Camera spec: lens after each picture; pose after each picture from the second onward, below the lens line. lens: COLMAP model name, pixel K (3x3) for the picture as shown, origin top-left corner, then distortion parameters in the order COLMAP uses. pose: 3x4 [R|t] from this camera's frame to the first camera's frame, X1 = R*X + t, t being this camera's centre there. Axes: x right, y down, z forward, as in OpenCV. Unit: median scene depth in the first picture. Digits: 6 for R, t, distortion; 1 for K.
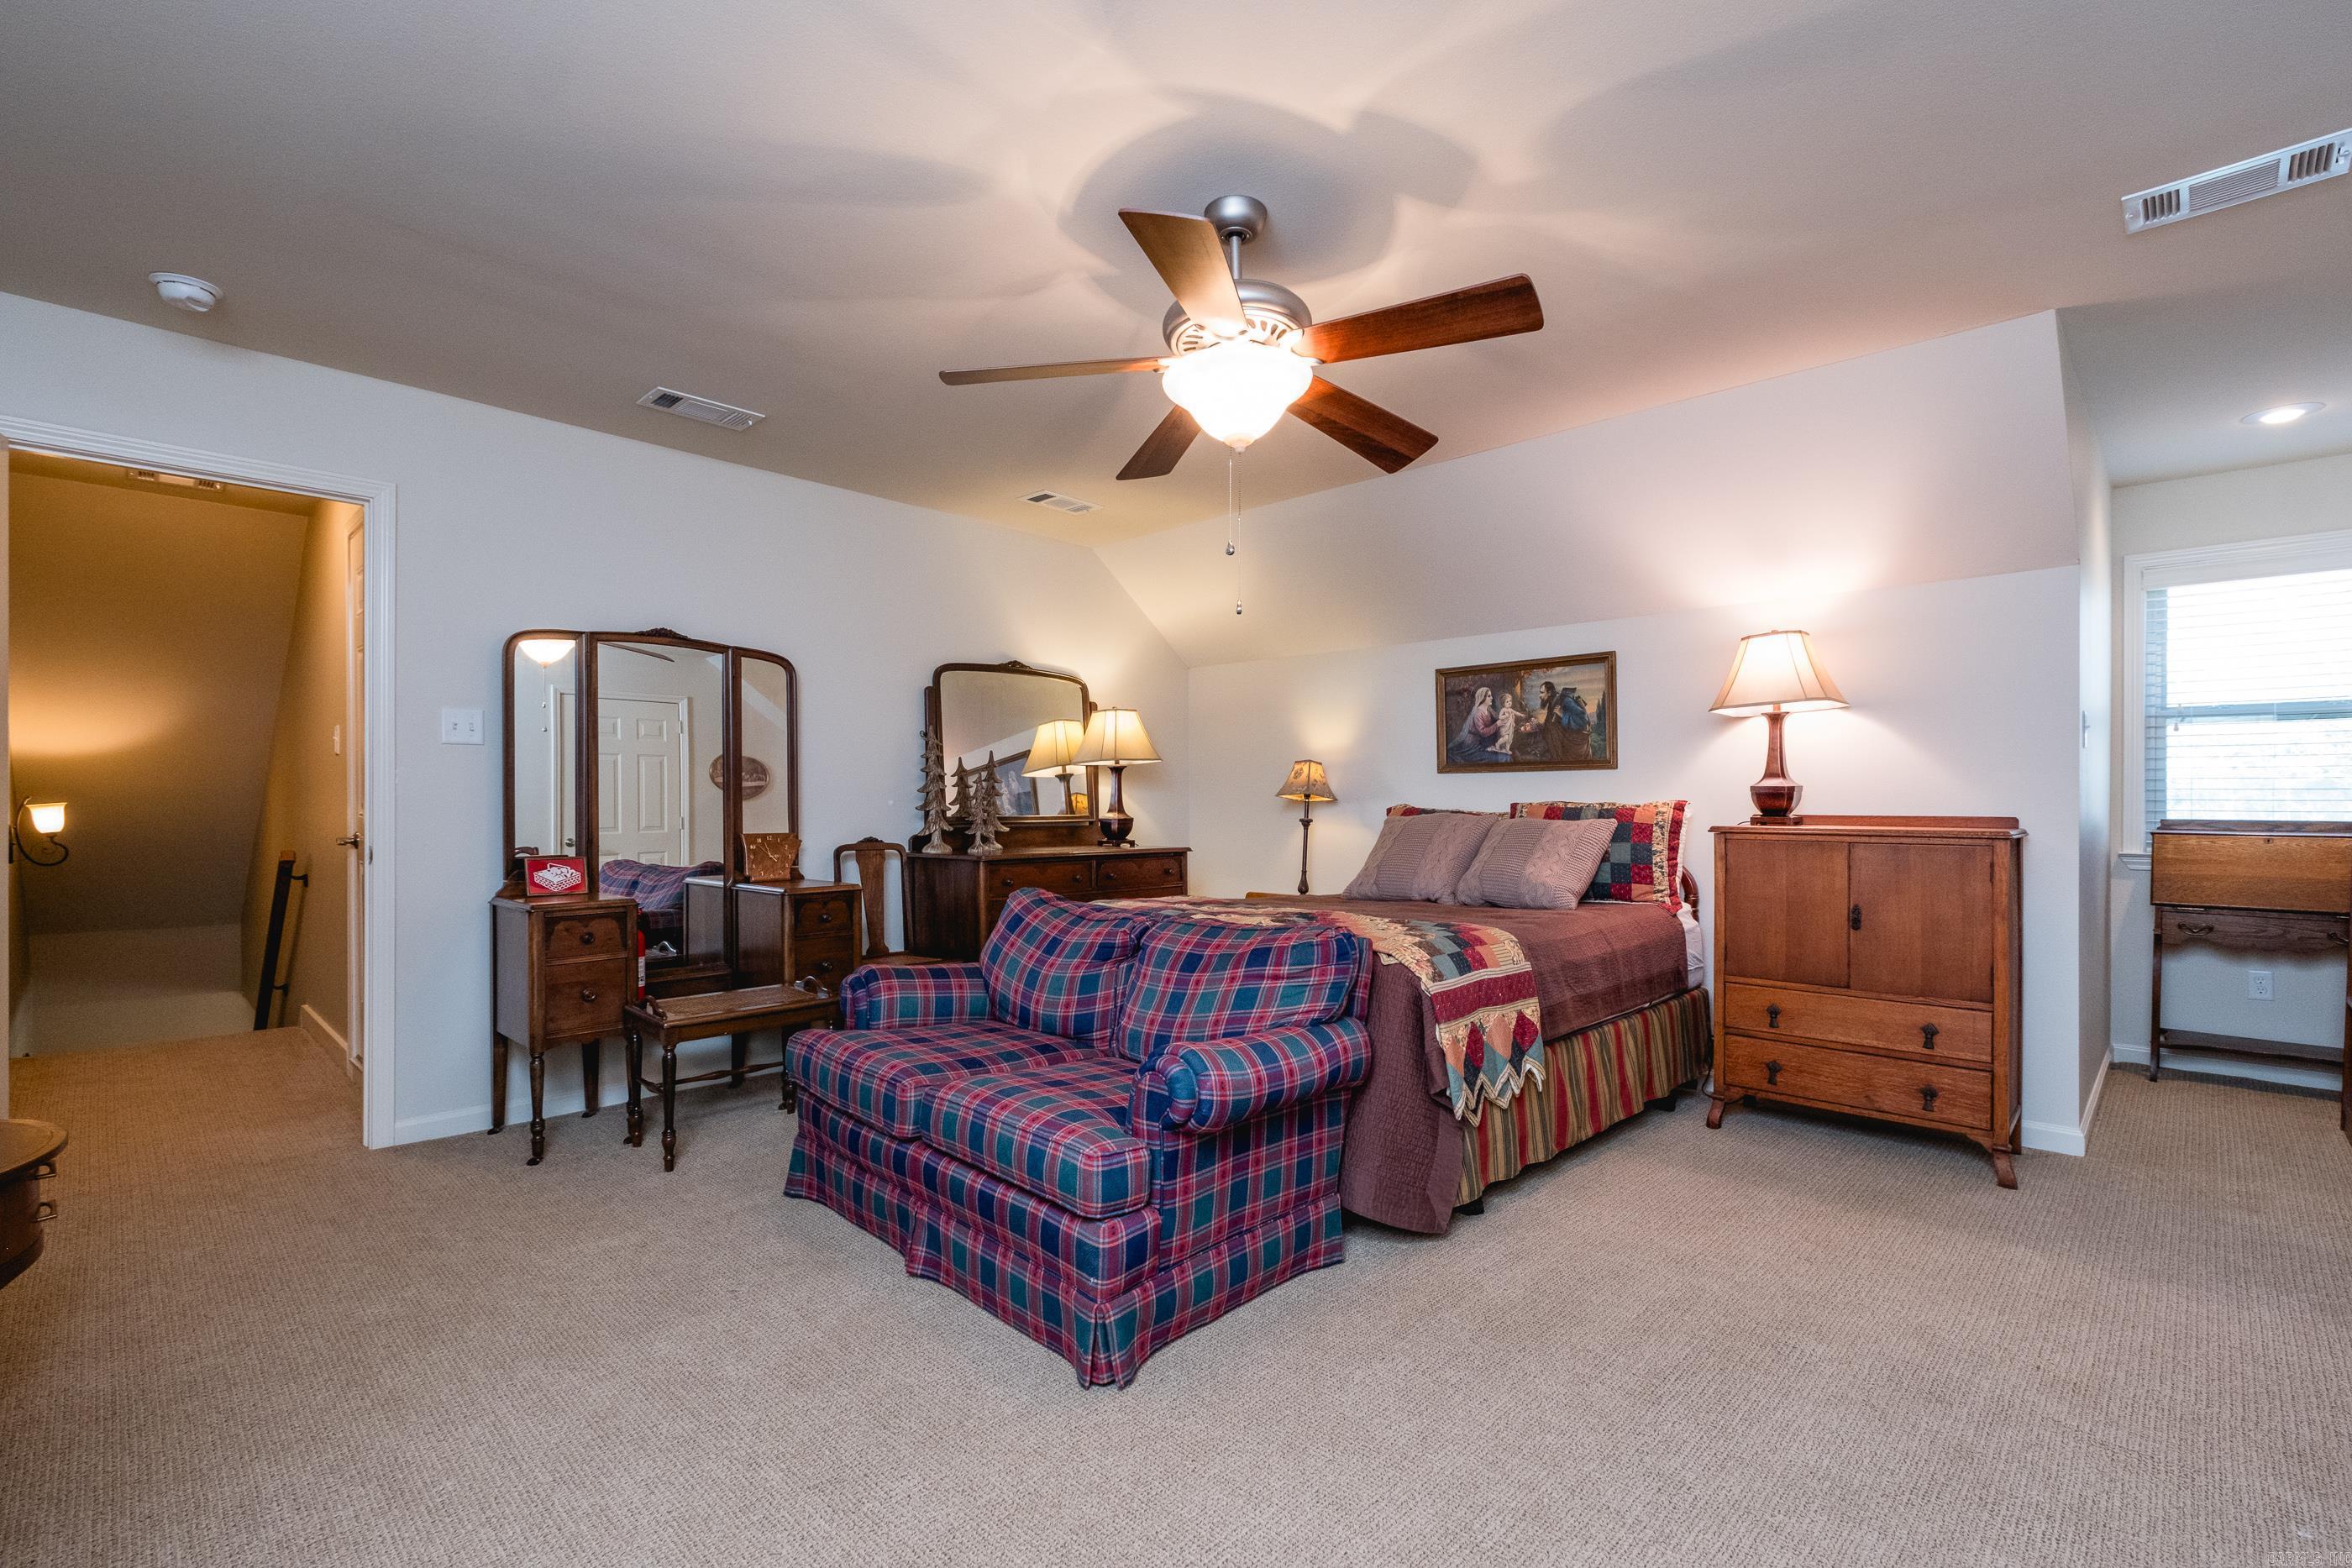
lens RADIAL K [[1053.1, 0, 1181.7], [0, 1053.1, 819.9], [0, 0, 1]] dist [-0.001198, -0.000269]
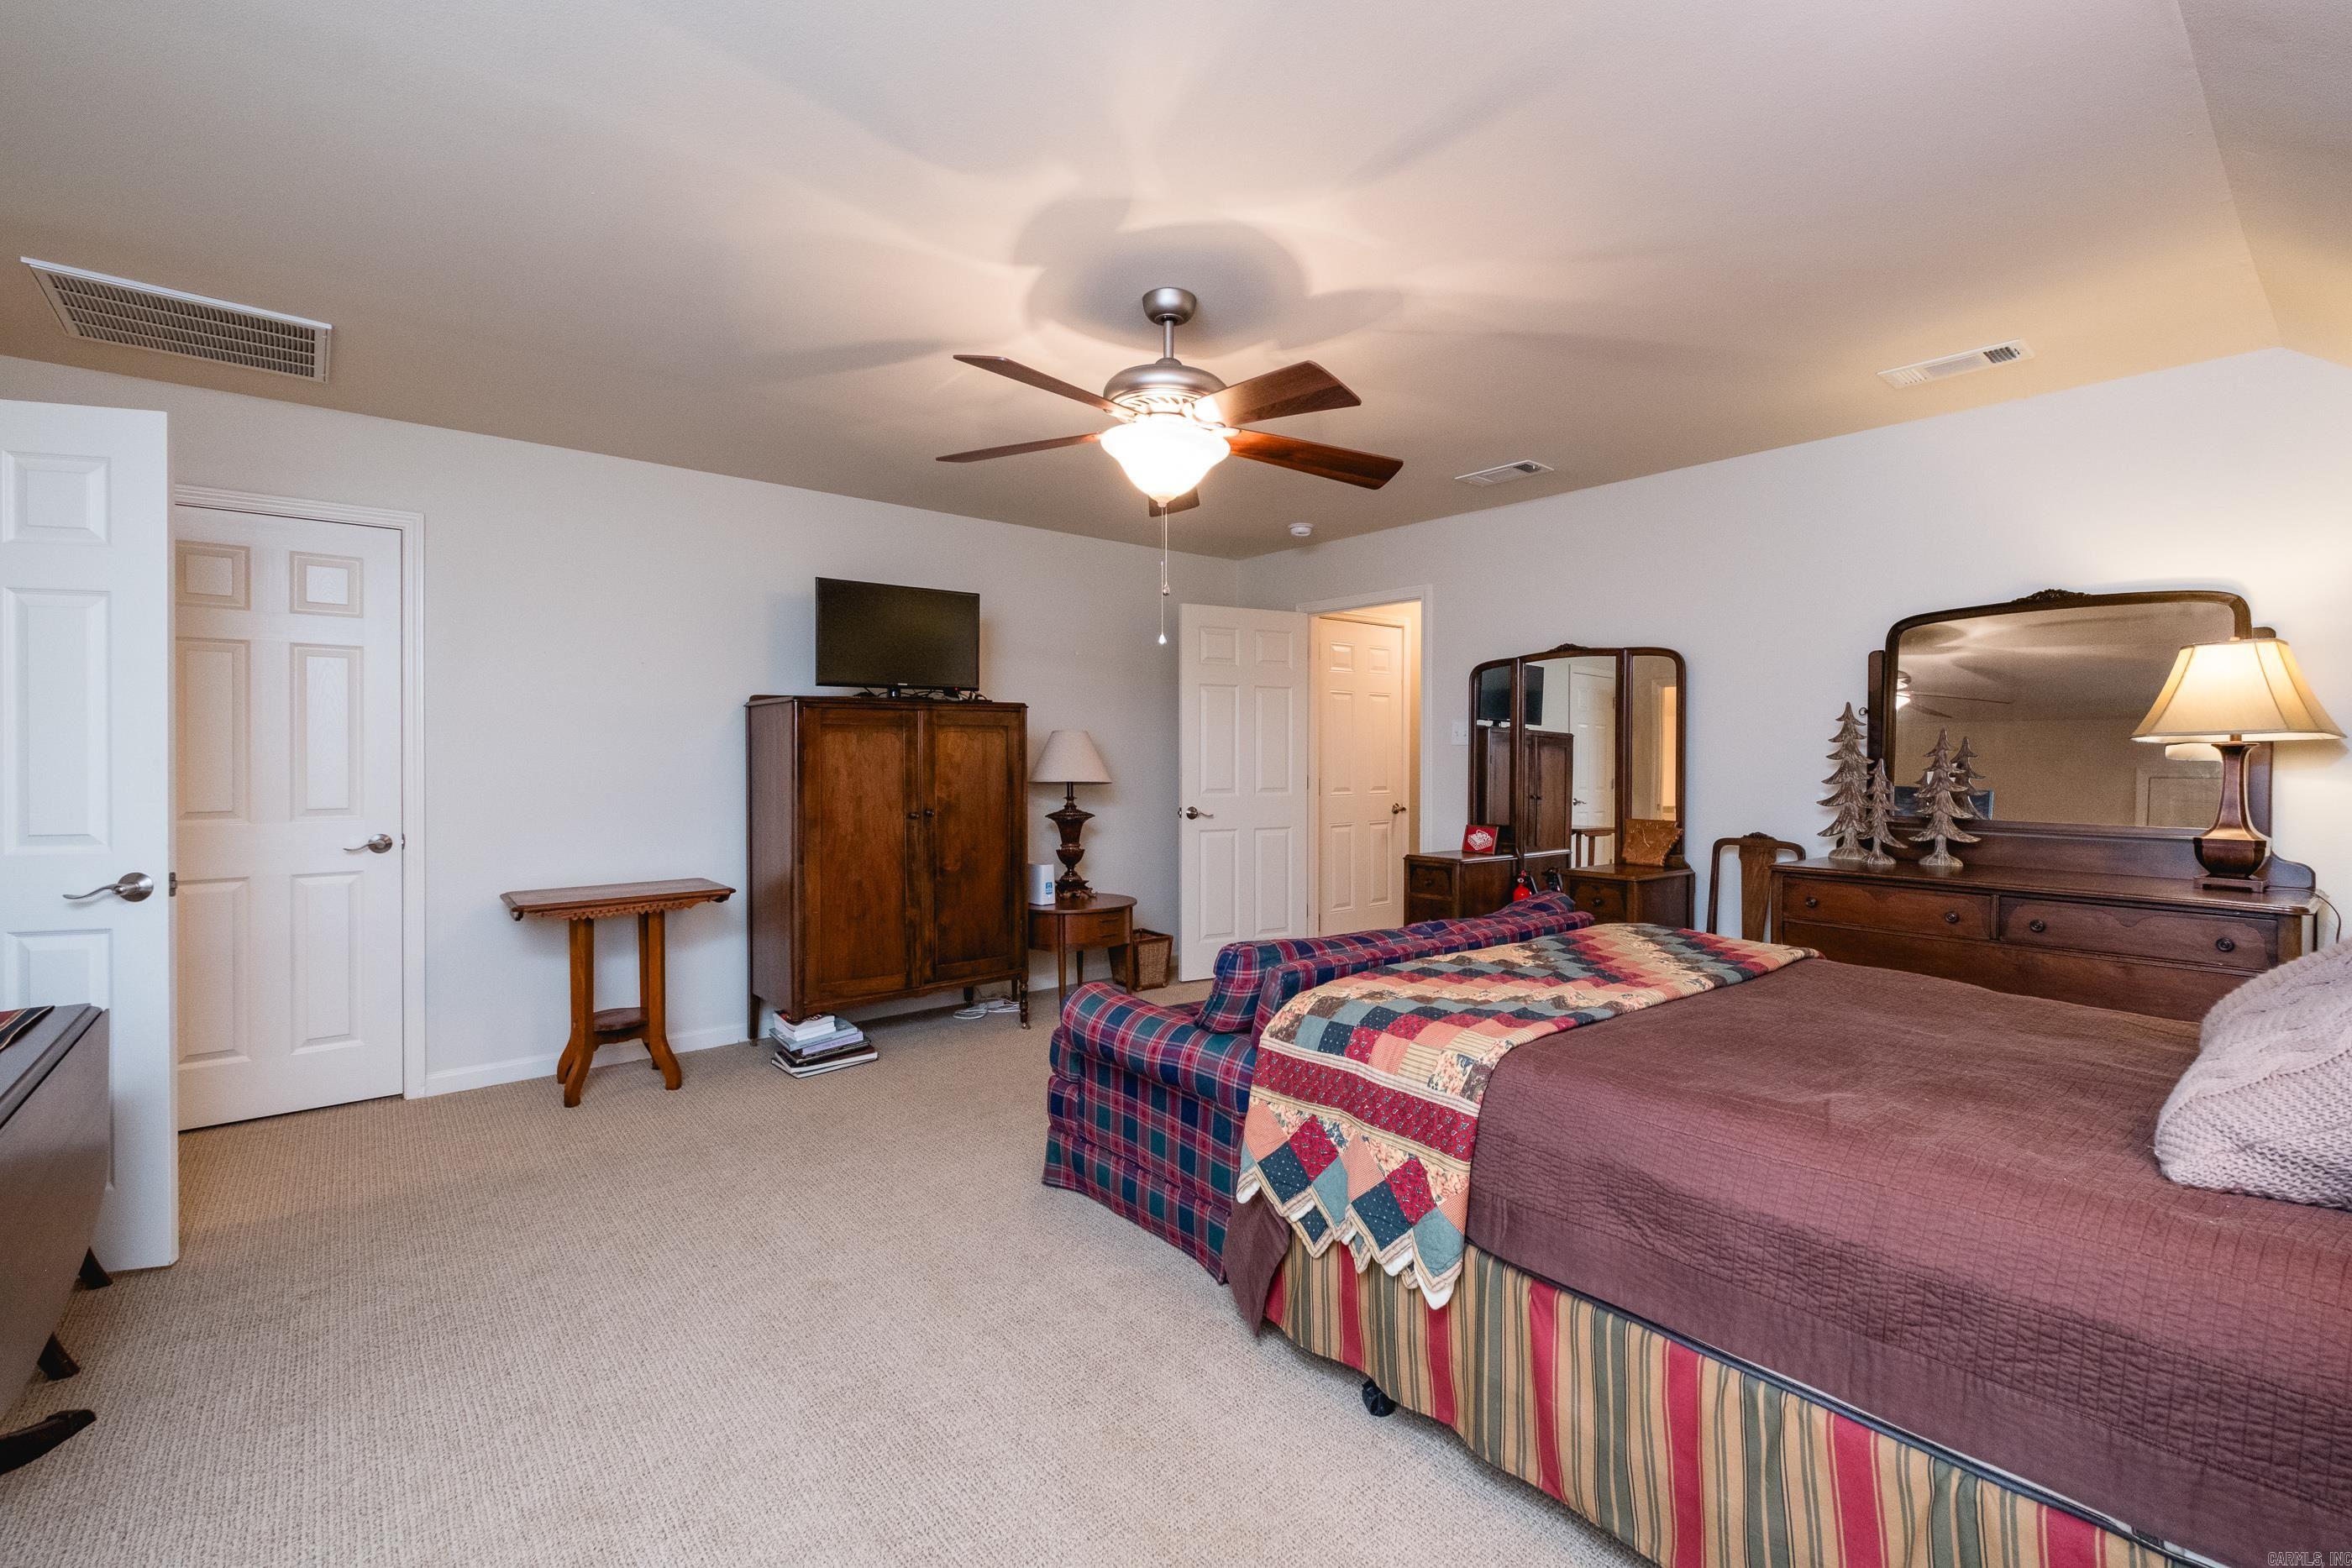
lens RADIAL K [[1013.0, 0, 1181.2], [0, 1013.0, 785.5], [0, 0, 1]] dist [0.000340, -0.001112]
pose [[-0.107566, 0.024876, -0.993887, 1.069133], [-0.020853, 0.999411, 0.027272, -0.065722], [0.993979, 0.023659, -0.106984, 1.044668]]
